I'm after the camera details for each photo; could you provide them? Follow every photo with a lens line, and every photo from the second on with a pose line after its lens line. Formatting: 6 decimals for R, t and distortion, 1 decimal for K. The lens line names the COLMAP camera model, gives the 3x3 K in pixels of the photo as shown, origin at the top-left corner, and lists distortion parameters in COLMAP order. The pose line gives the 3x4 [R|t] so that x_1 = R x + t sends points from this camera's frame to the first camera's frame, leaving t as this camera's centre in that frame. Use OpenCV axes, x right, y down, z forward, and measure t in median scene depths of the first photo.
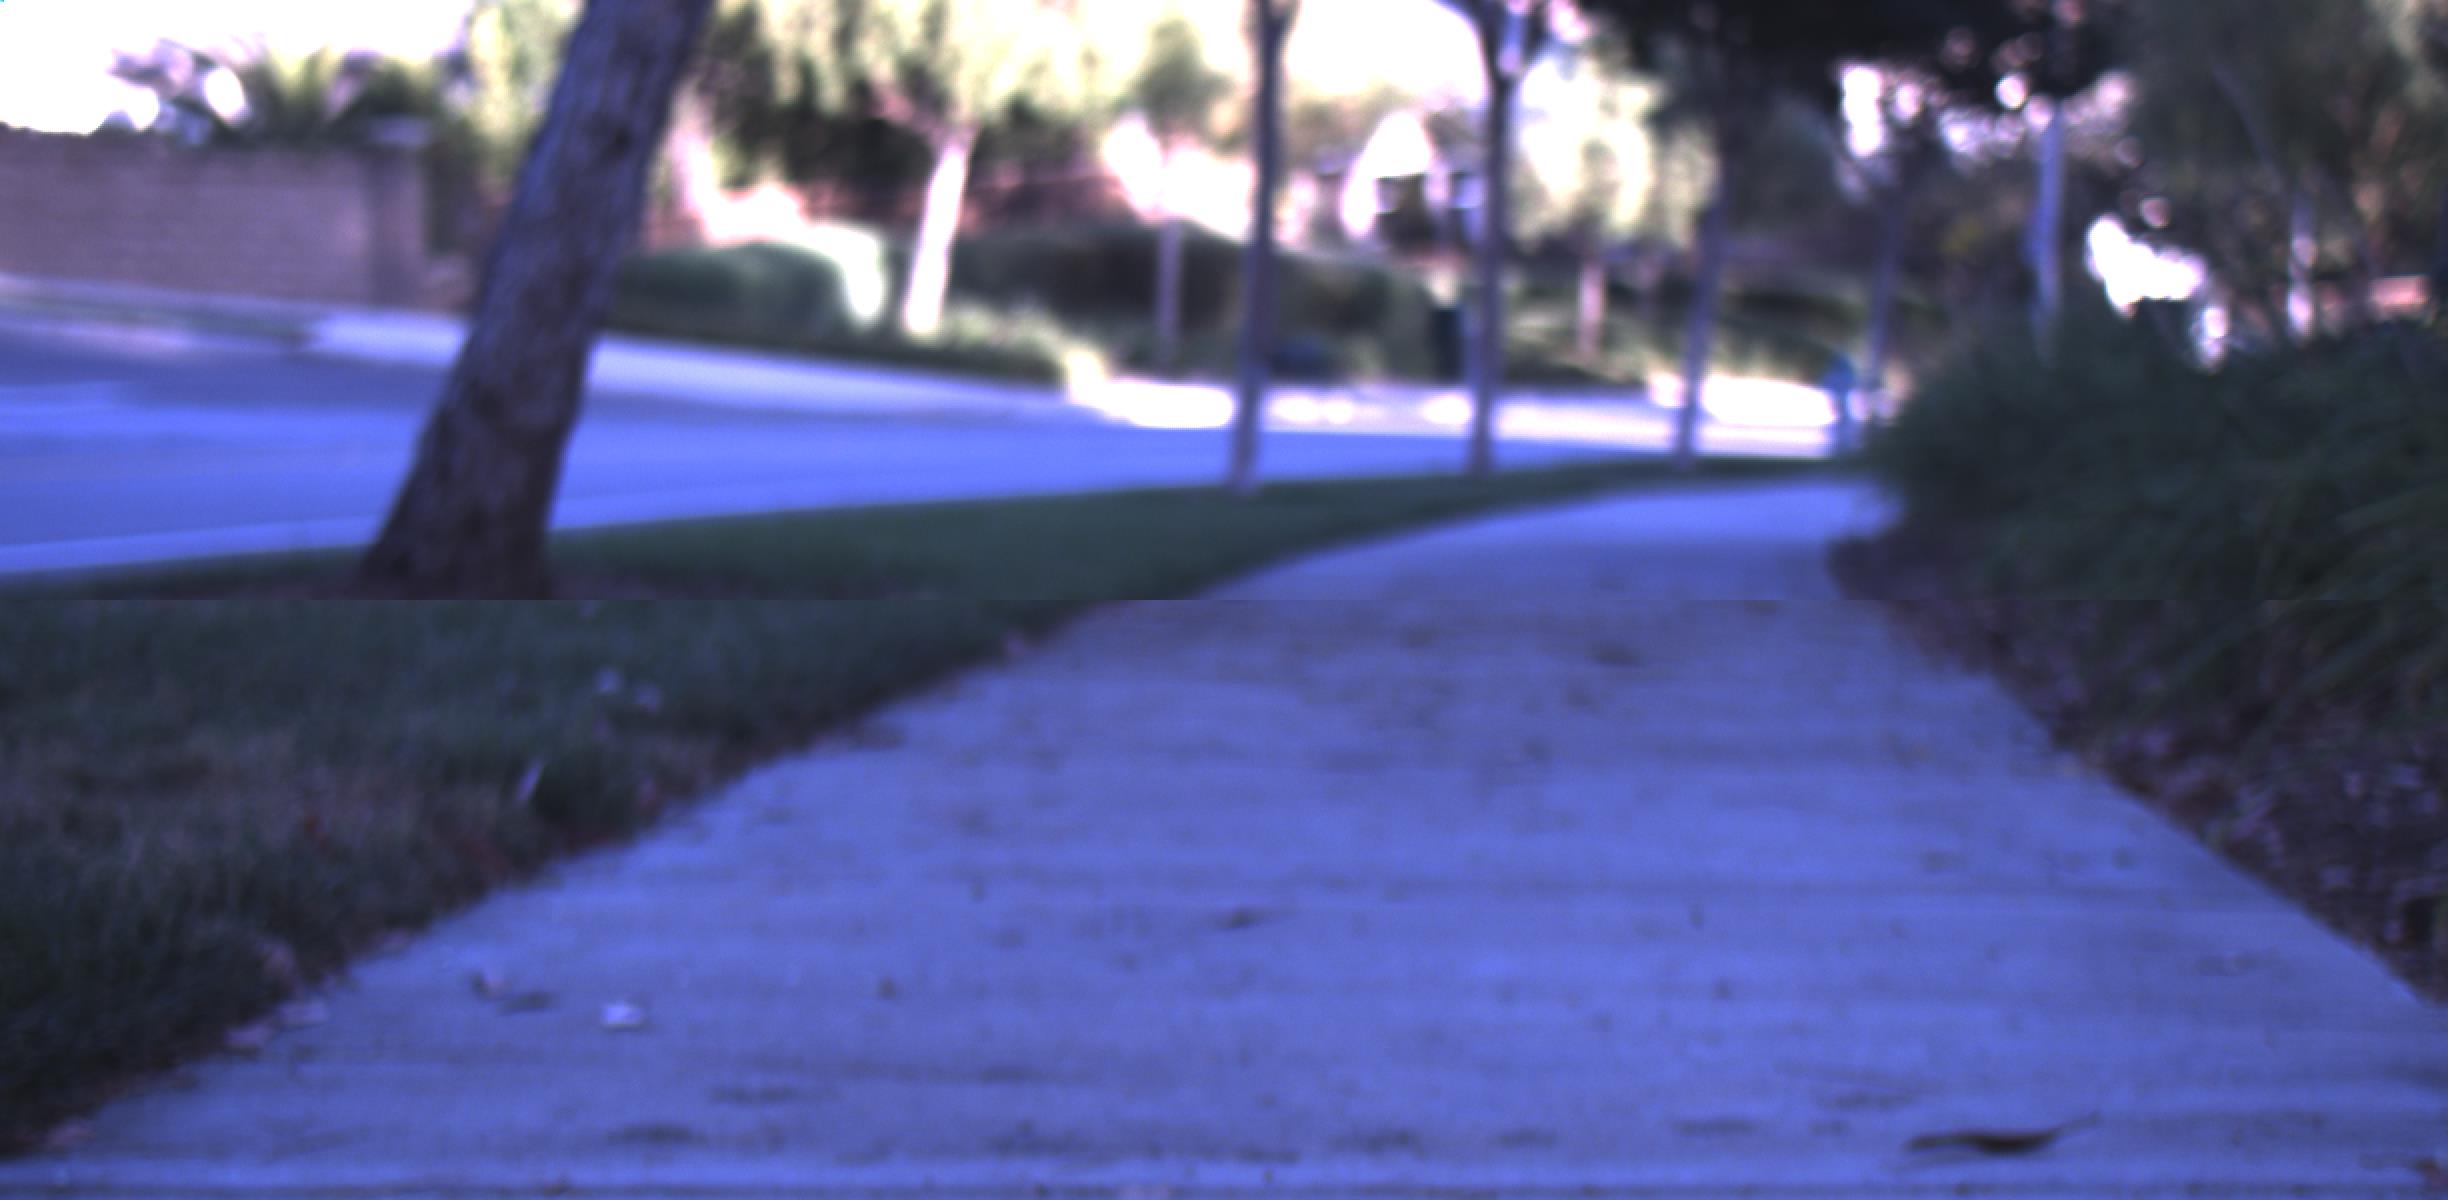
lens RADIAL K [[5616.5, 0, 1230.8], [0, 5616.5, 595.9], [0, 0, 1]] dist [0.163758, 0.000000]
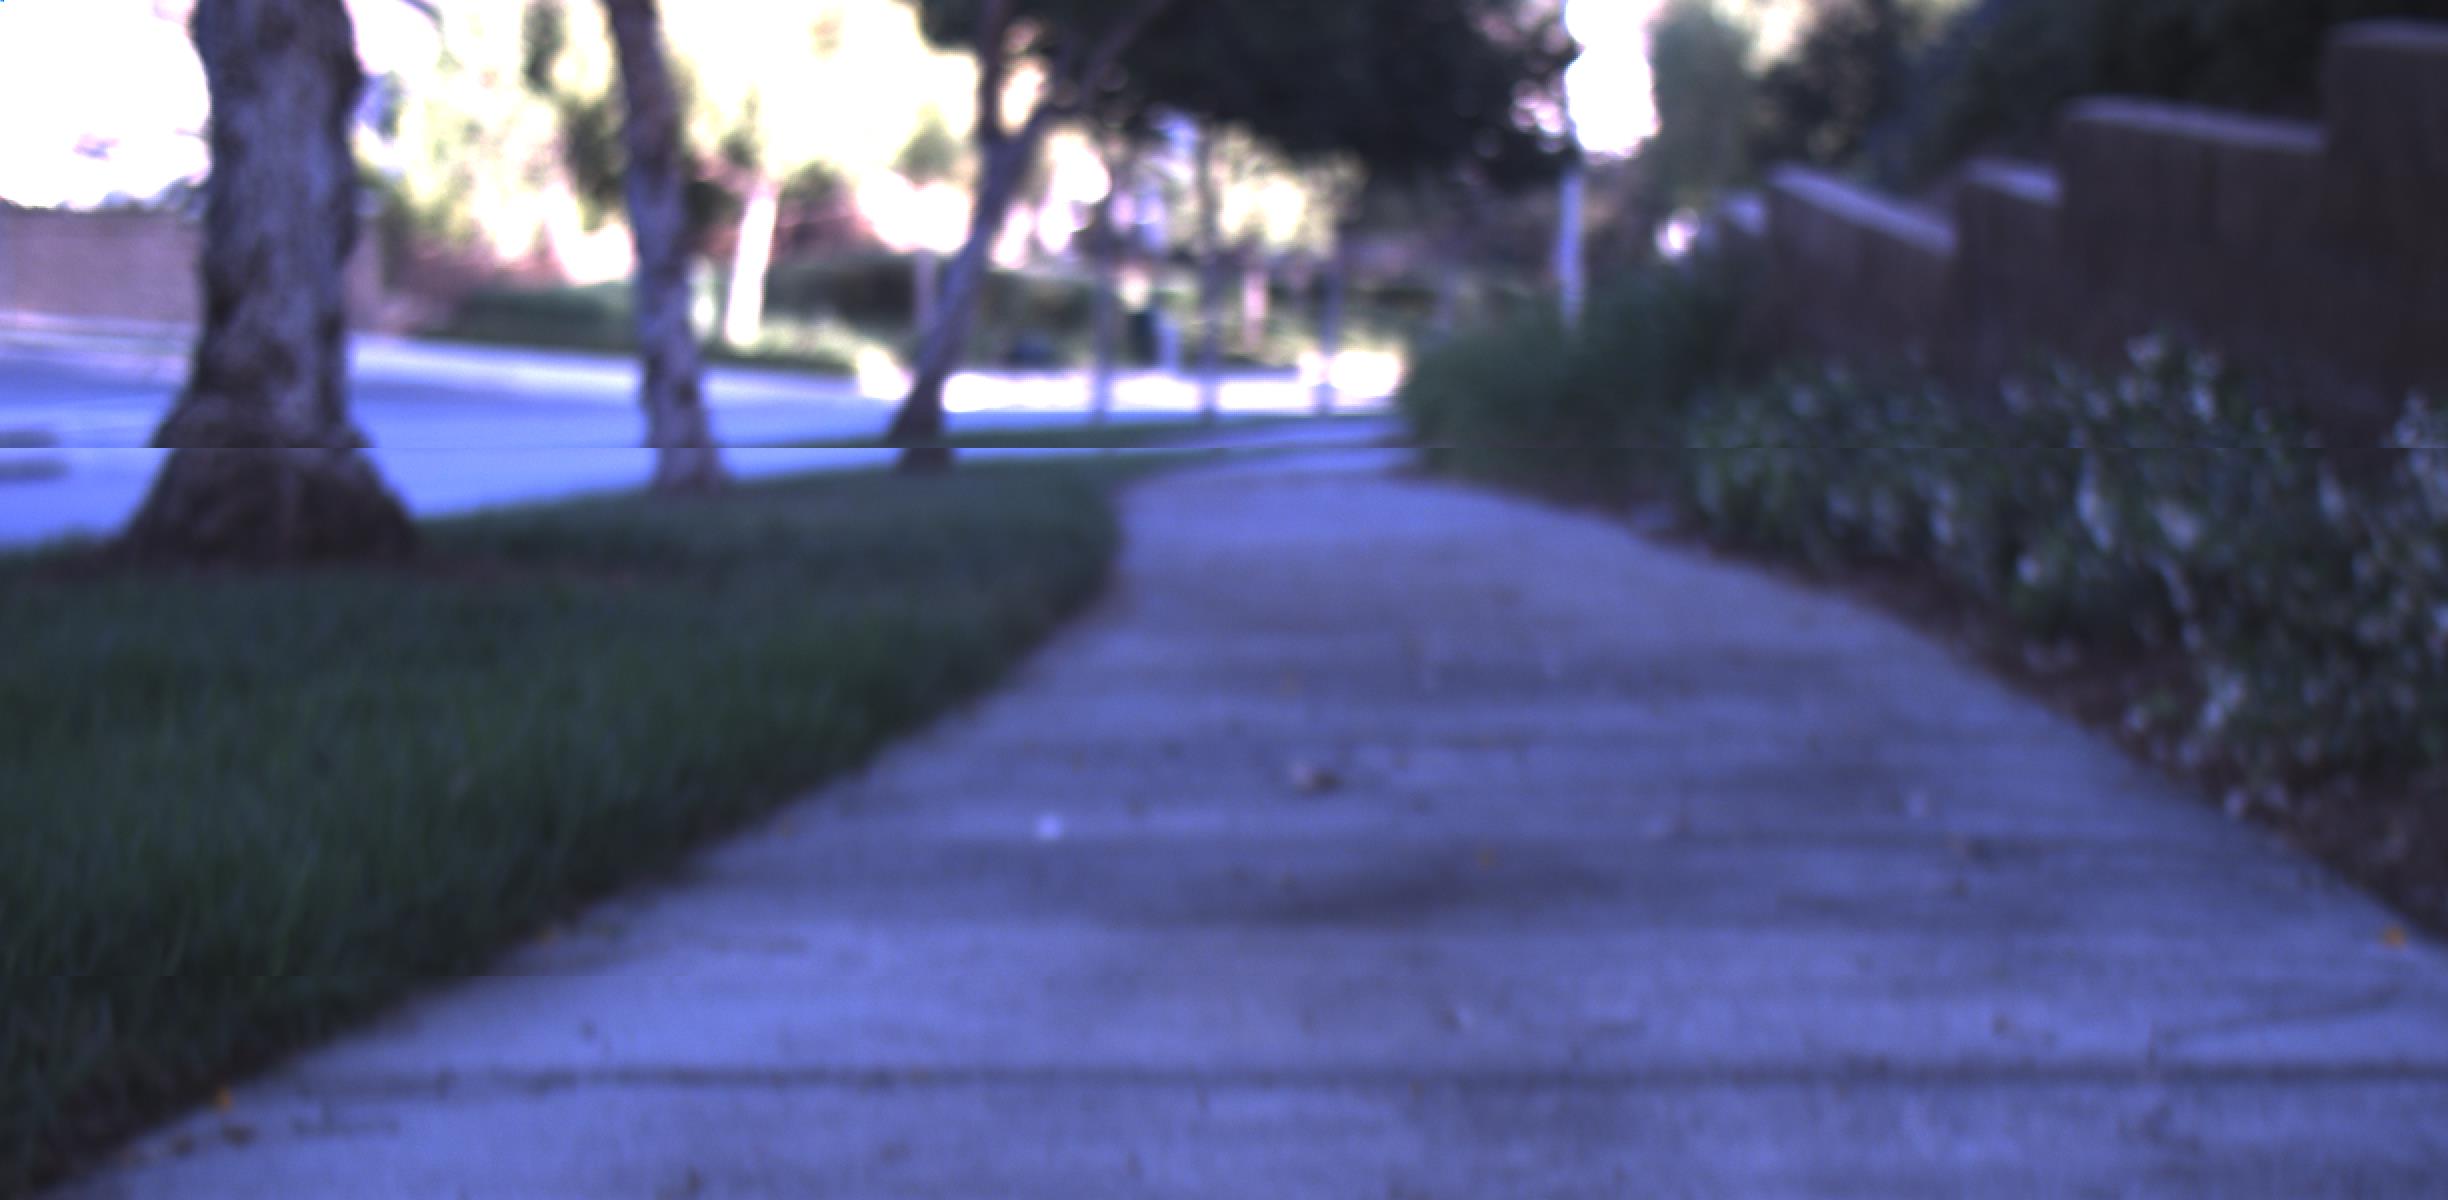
lens RADIAL K [[5616.5, 0, 1221.6], [0, 5616.5, 596.1], [0, 0, 1]] dist [0.163758, 0.000000]
pose [[0.997801, -0.031876, 0.058108, -0.022265], [0.031761, 0.999491, 0.002908, 0.011626], [-0.058171, -0.001056, 0.998306, -0.308353]]
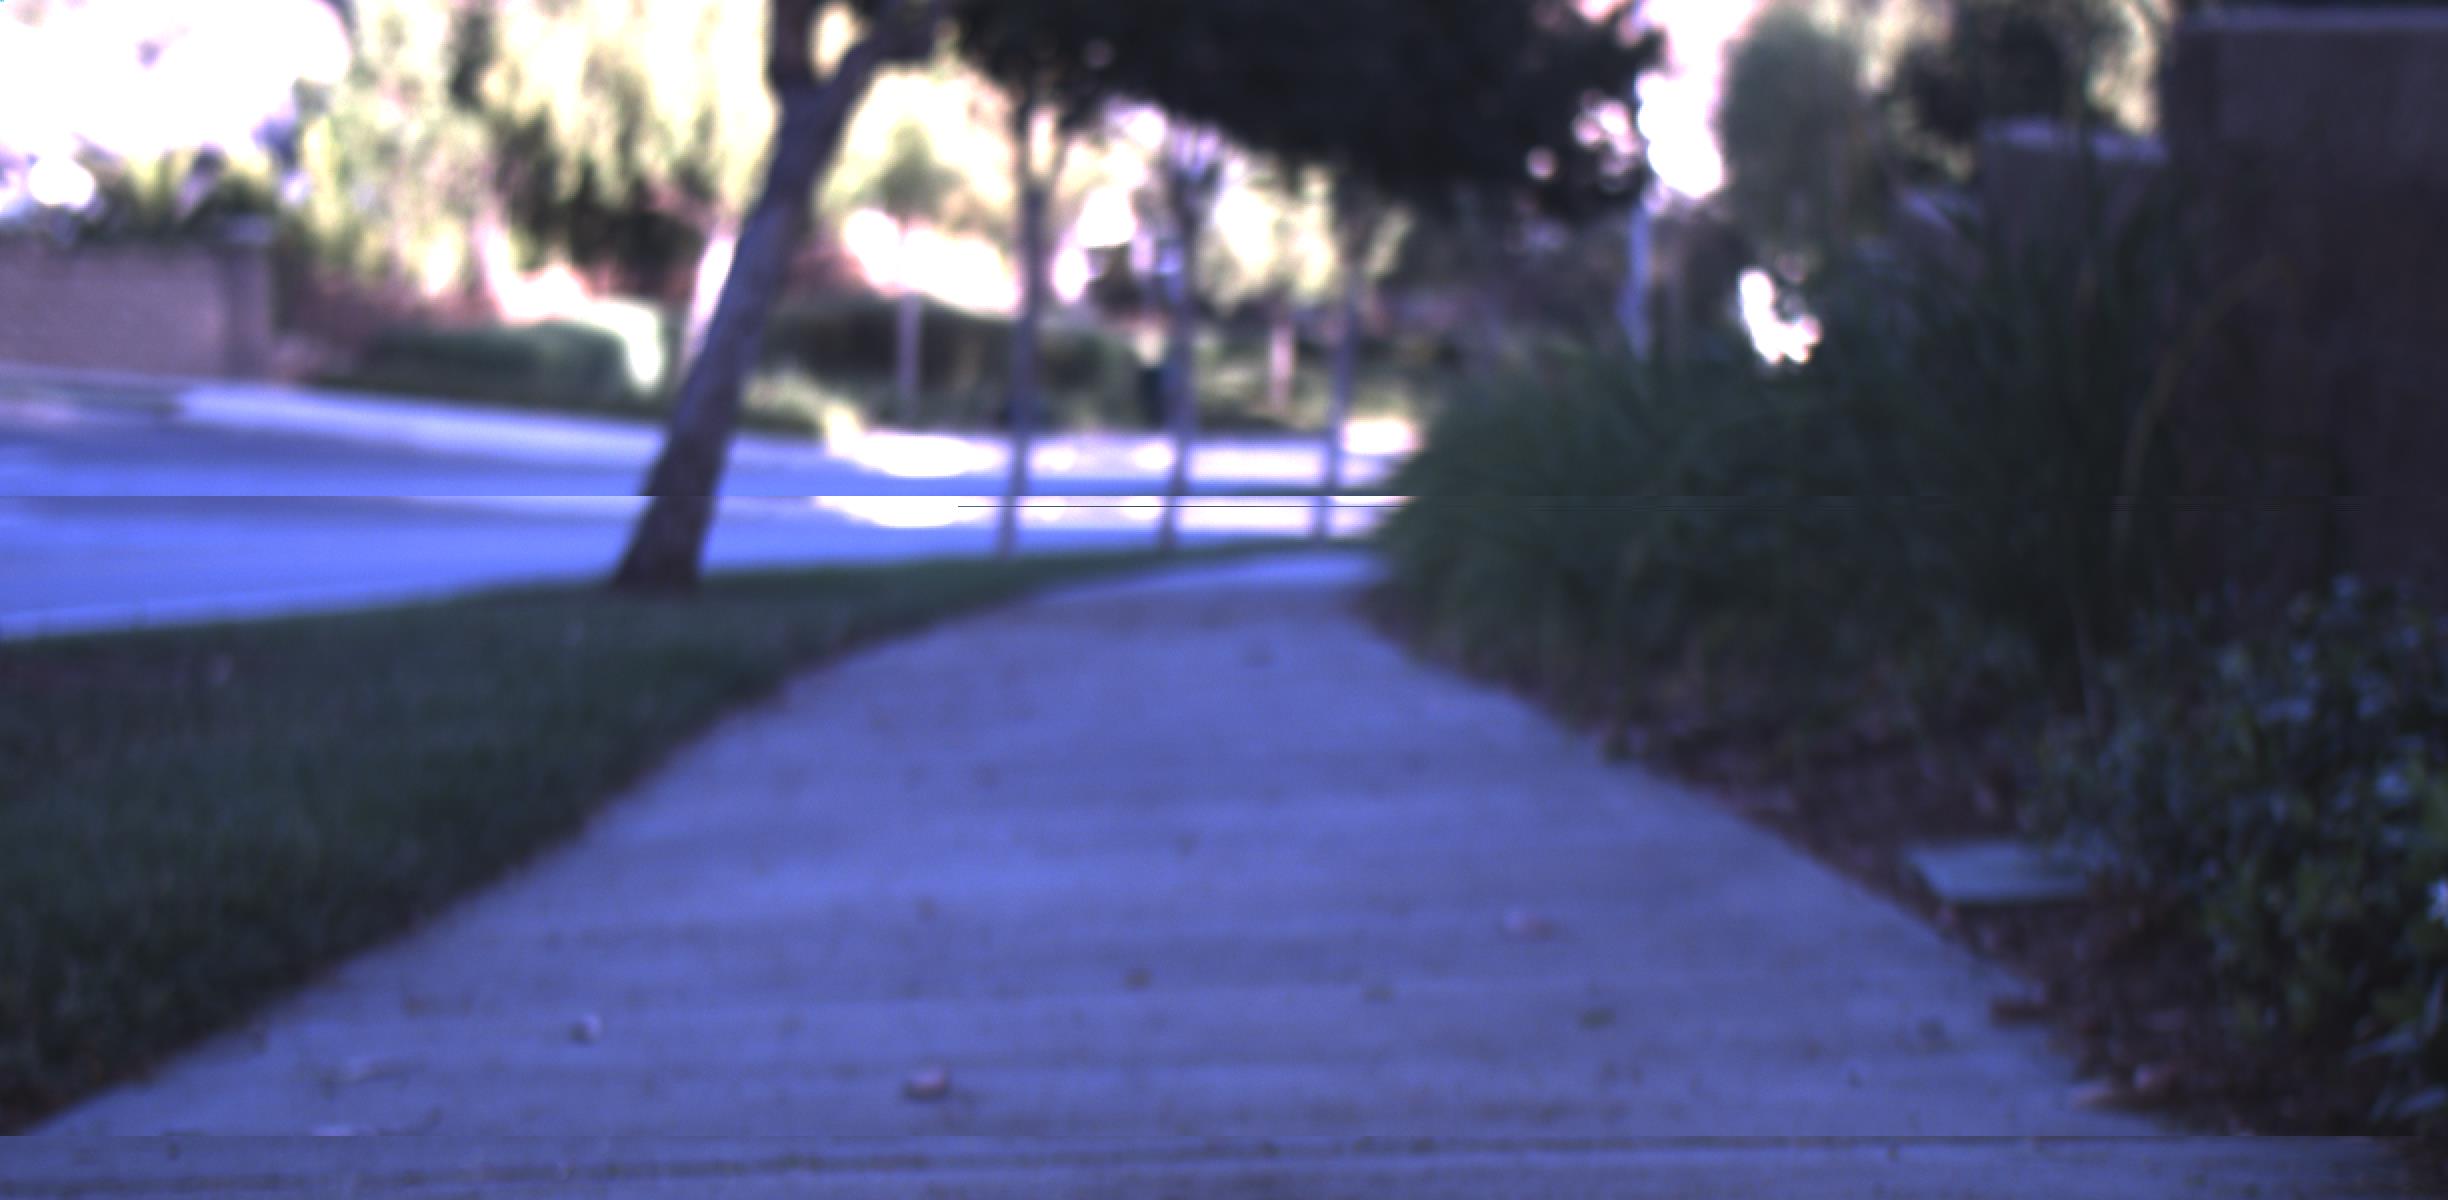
lens RADIAL K [[5616.5, 0, 1202.0], [0, 5616.5, 616.4], [0, 0, 1]] dist [0.163758, 0.000000]
pose [[0.998797, -0.016981, 0.045993, -0.005343], [0.017214, 0.999841, -0.004676, 0.005497], [-0.045906, 0.005462, 0.998931, -0.154565]]
